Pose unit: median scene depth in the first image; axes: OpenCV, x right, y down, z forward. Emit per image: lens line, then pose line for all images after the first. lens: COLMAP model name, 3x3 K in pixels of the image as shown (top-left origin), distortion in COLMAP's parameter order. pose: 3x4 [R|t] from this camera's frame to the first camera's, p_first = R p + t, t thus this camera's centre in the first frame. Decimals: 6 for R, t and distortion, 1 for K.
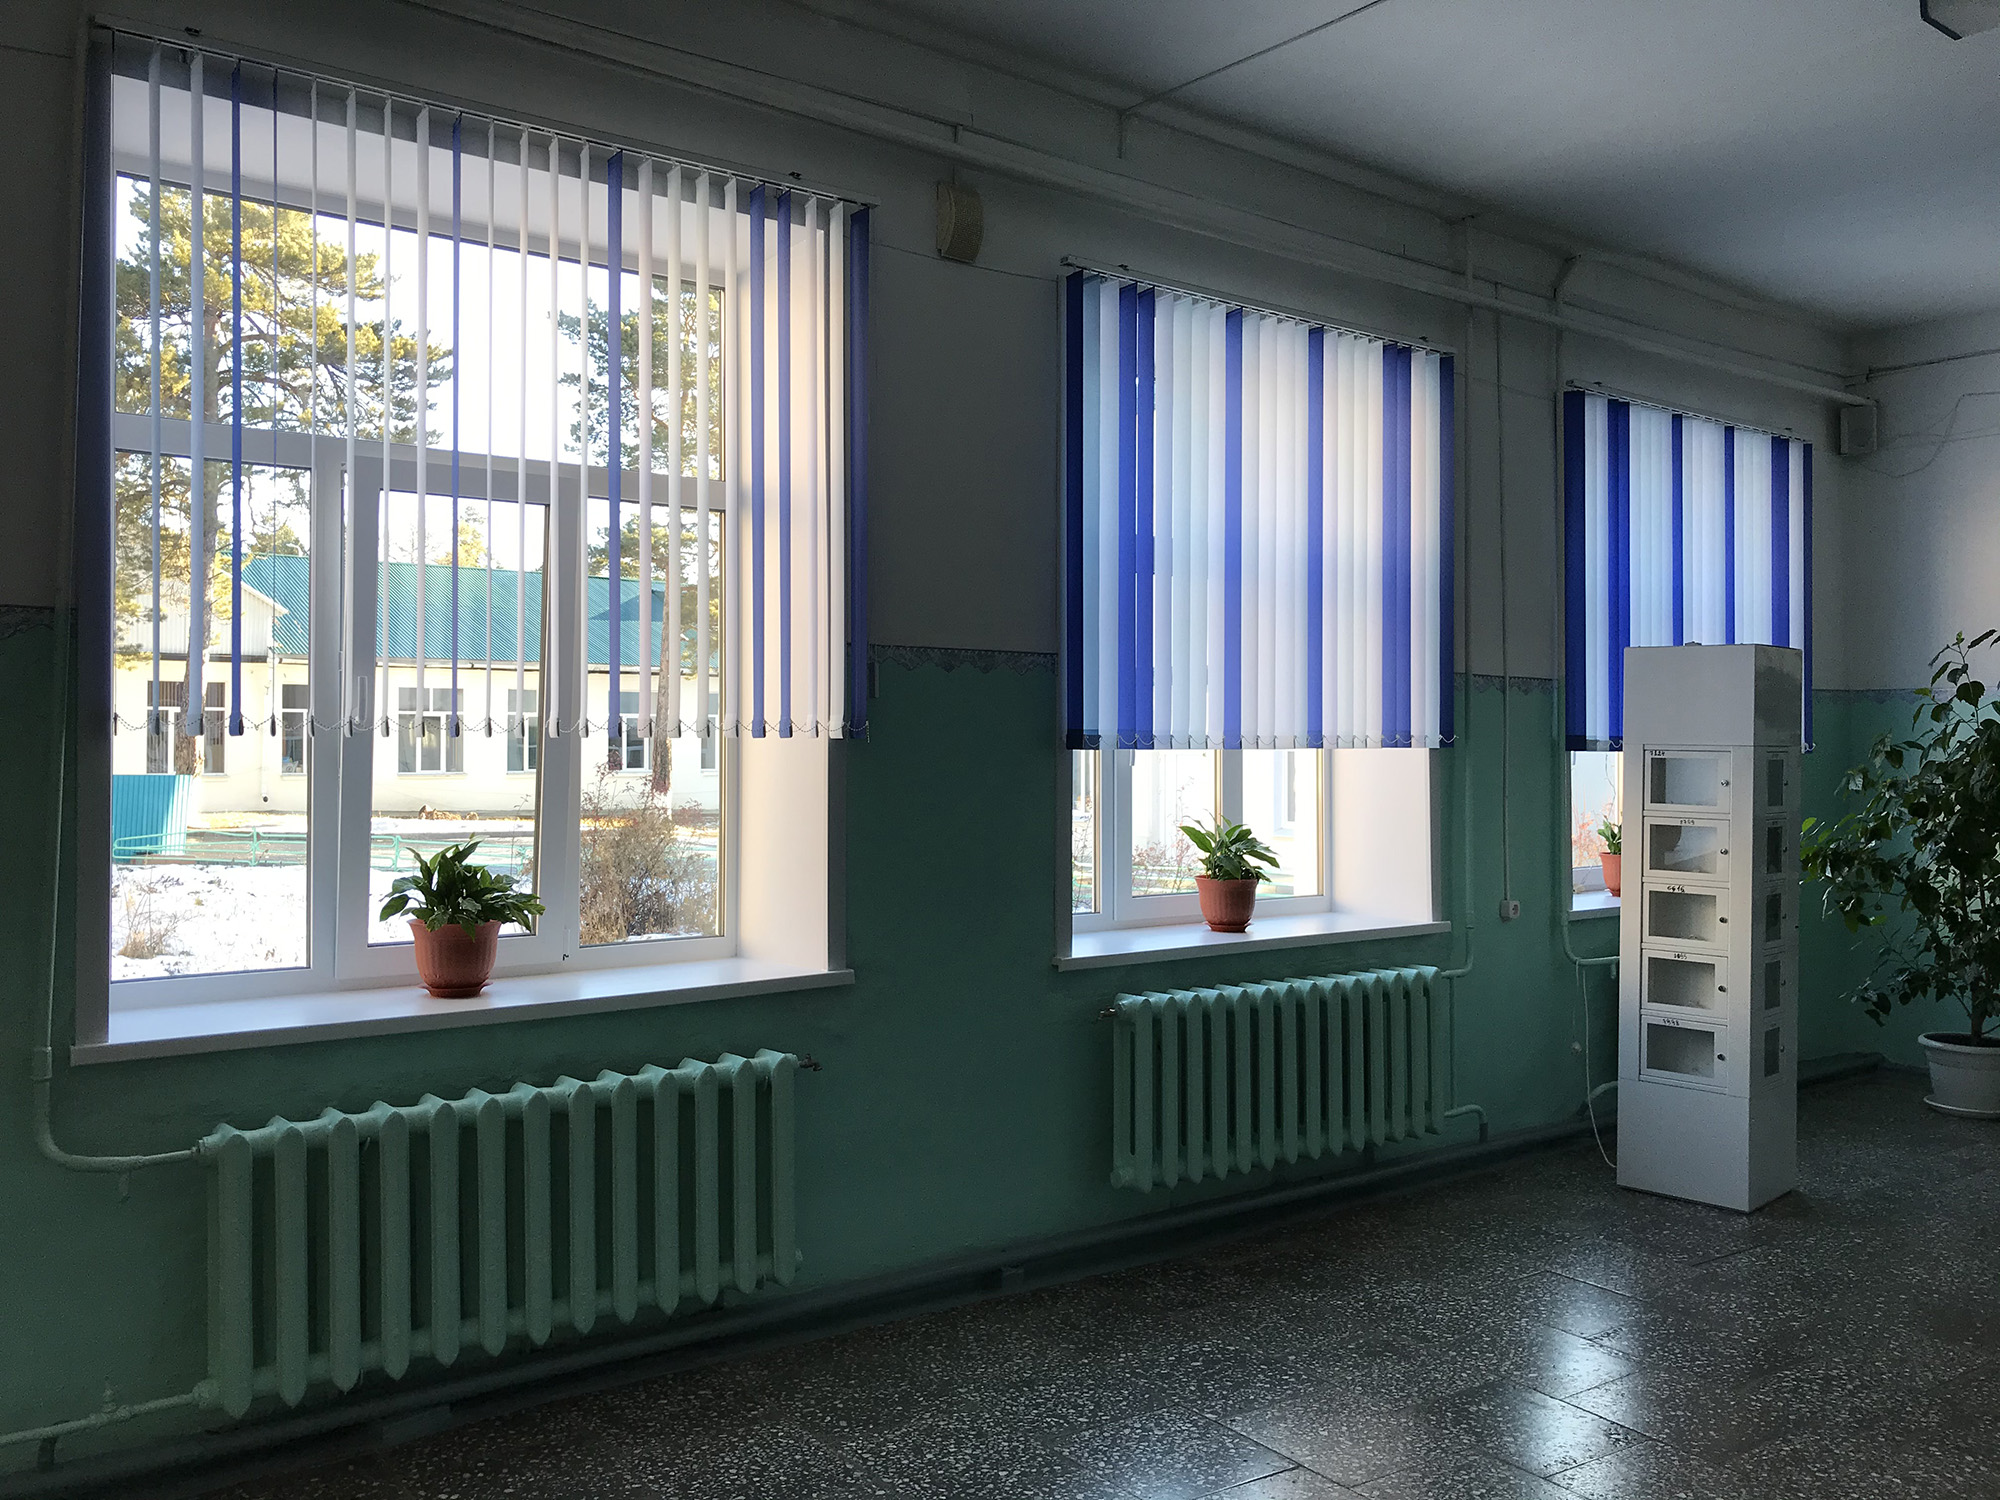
lens RADIAL K [[1713.4, 0, 1000.0], [0, 1713.4, 750.0], [0, 0, 1]] dist [0.014105, 0.010239]
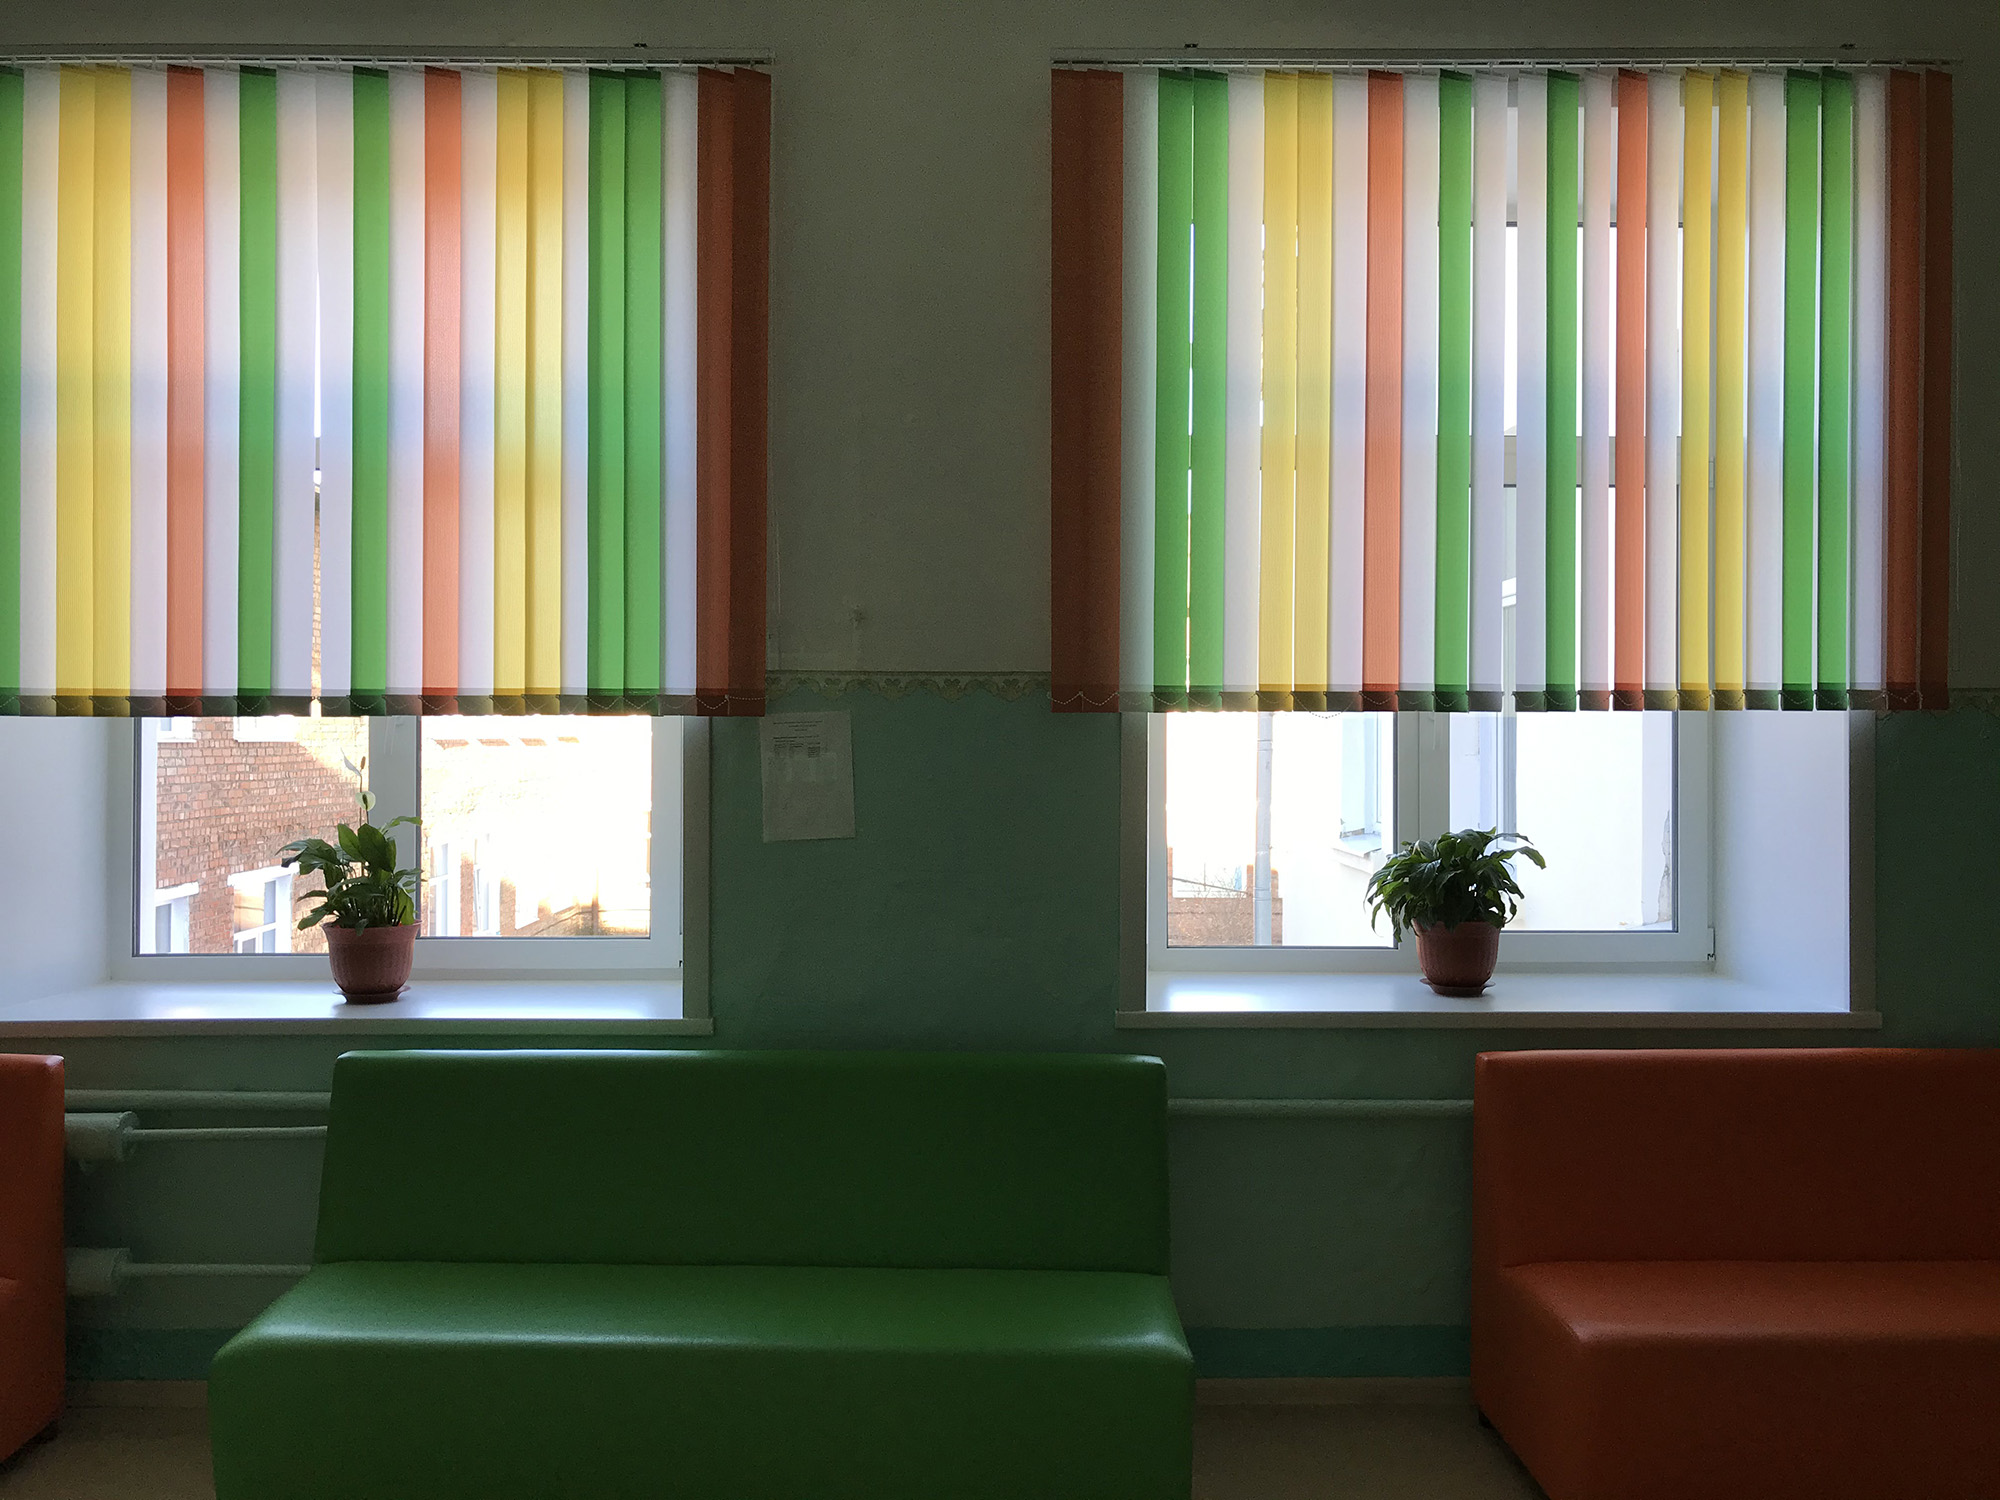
lens RADIAL K [[1713.4, 0, 1000.0], [0, 1713.4, 750.0], [0, 0, 1]] dist [0.014105, 0.010239]
pose [[0.768011, -0.014131, -0.640281, 0.379896], [0.017175, 0.999851, -0.001464, 0.007020], [0.640206, -0.009872, 0.768140, 0.322562]]
